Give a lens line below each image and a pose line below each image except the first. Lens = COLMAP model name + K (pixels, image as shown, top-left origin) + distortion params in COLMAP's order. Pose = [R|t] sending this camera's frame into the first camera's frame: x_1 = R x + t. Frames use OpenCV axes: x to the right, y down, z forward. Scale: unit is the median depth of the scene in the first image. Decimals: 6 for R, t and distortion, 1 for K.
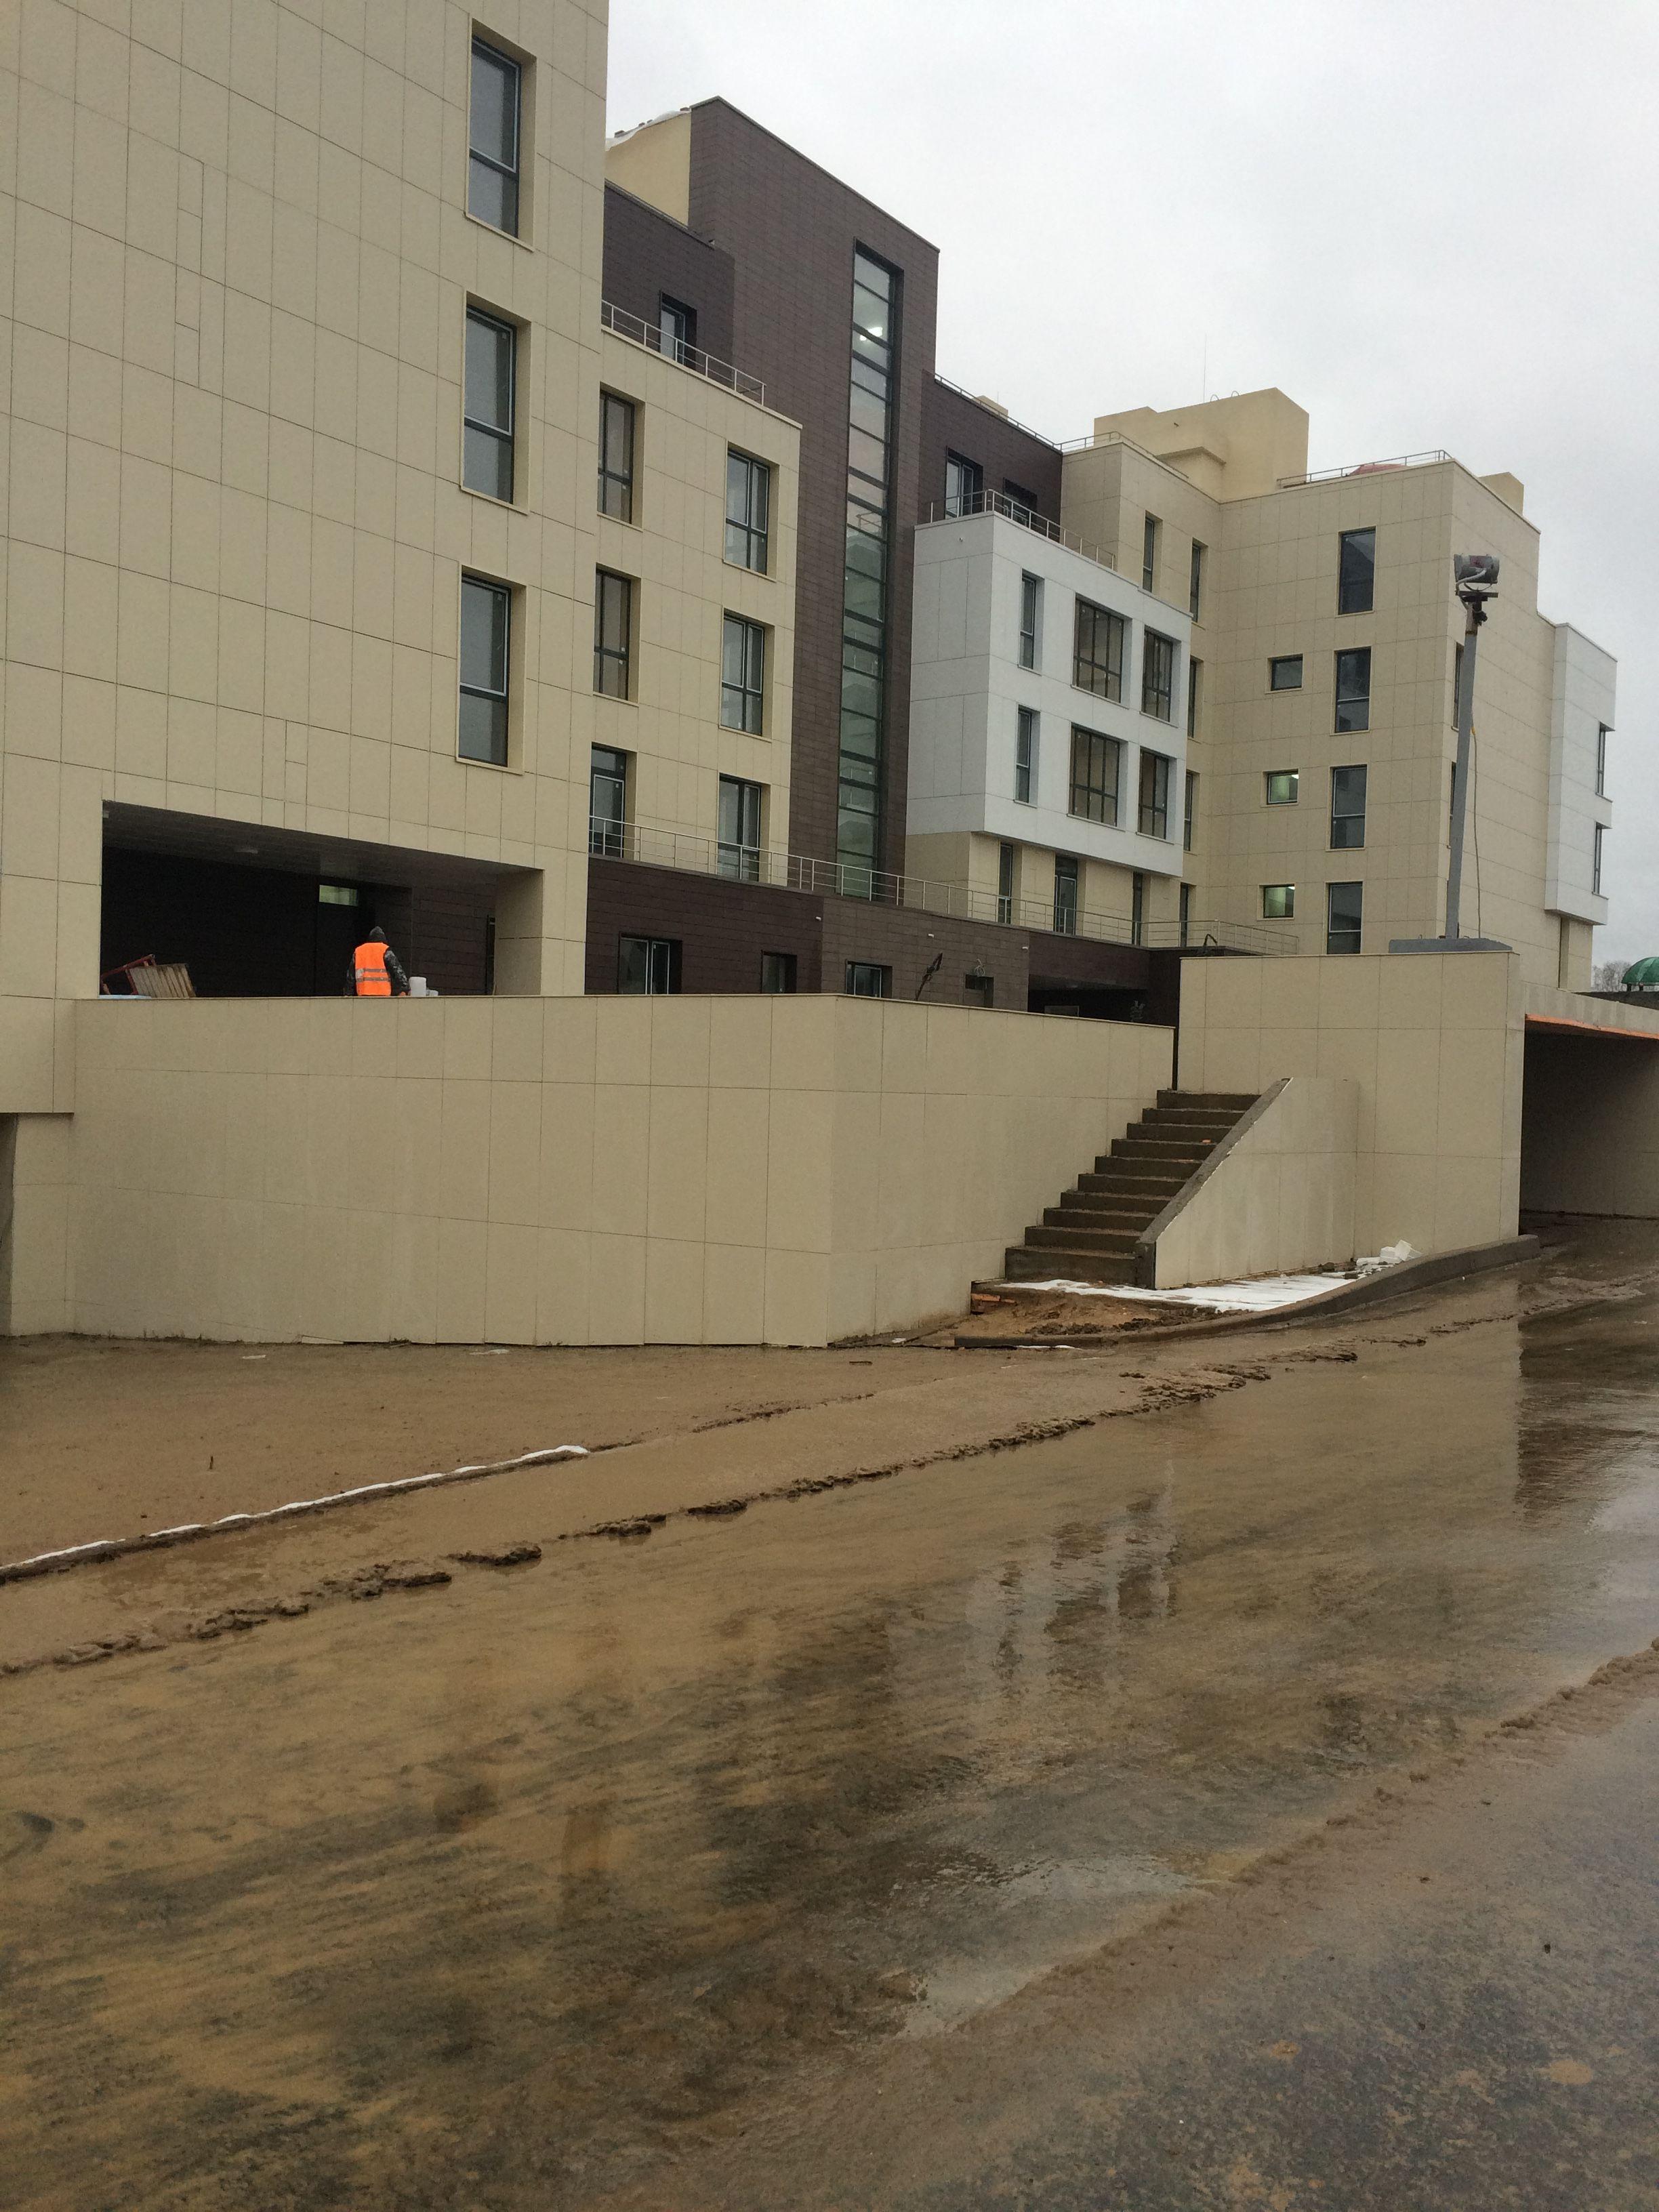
lens RADIAL K [[1886.8, 0, 829.5], [0, 1886.8, 1106.0], [0, 0, 1]] dist [0.058283, -0.083942]
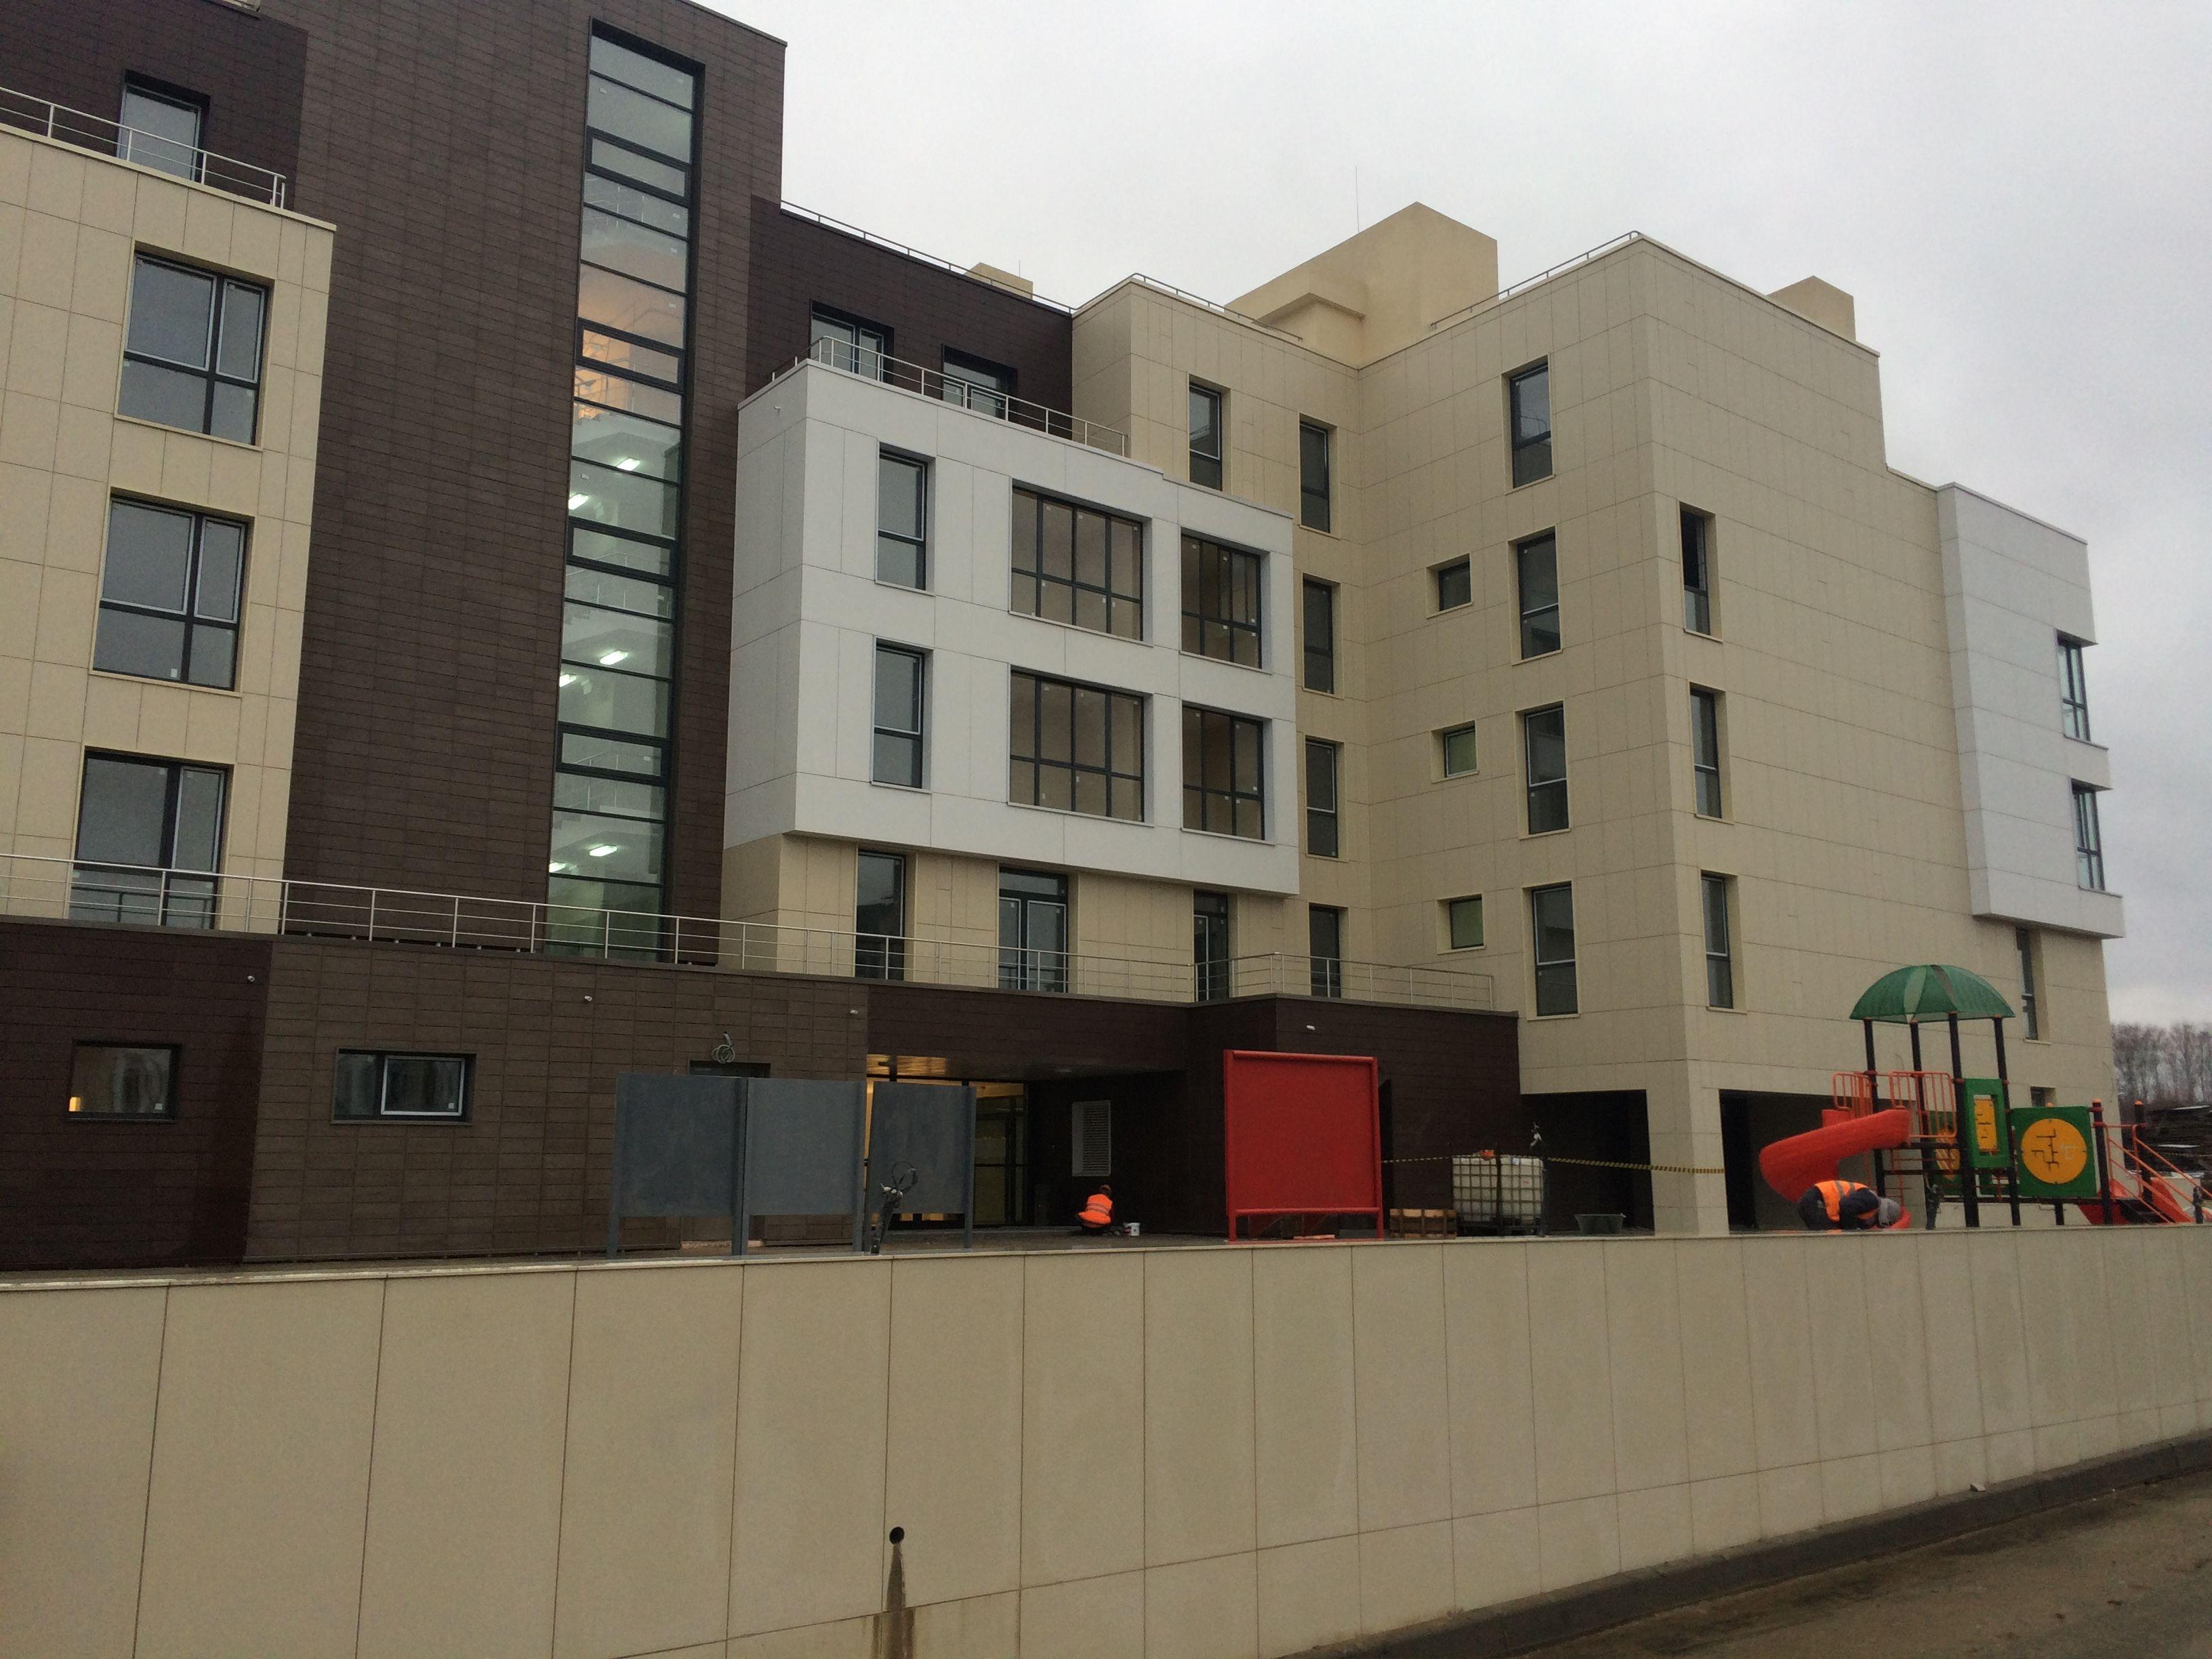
lens RADIAL K [[1886.8, 0, 1106.0], [0, 1886.8, 829.5], [0, 0, 1]] dist [0.058283, -0.083942]
pose [[0.969166, -0.093129, -0.228132, 0.286593], [0.040878, 0.973765, -0.223855, -0.002932], [0.242994, 0.207627, 0.947547, 0.392281]]
